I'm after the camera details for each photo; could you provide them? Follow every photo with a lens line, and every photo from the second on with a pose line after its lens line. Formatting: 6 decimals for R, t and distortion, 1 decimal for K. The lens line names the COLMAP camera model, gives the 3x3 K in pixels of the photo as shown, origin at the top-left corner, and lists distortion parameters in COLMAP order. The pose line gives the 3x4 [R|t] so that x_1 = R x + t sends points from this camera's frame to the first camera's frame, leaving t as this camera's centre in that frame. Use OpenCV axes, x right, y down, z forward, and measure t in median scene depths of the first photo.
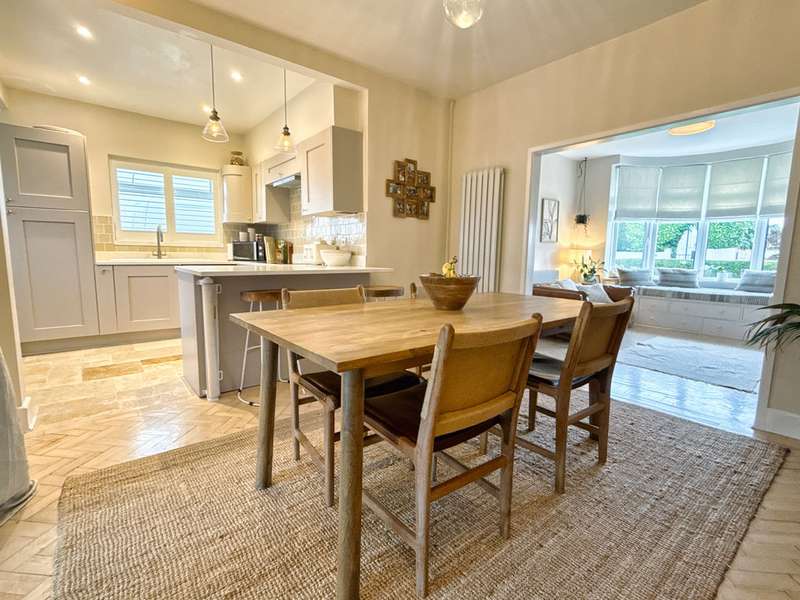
lens RADIAL K [[374.4, 0, 400.0], [0, 374.4, 300.0], [0, 0, 1]] dist [0.001449, 0.000361]
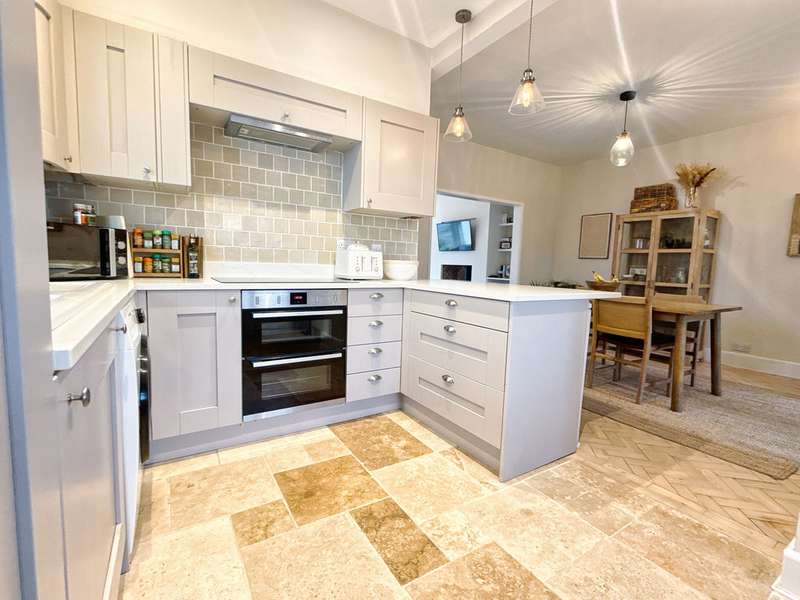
lens RADIAL K [[374.4, 0, 400.0], [0, 374.4, 300.0], [0, 0, 1]] dist [0.001449, 0.000361]
pose [[0.116862, -0.111677, 0.986849, -1.333636], [0.095703, 0.990300, 0.100734, -0.174854], [-0.988526, 0.082673, 0.126416, 1.251166]]
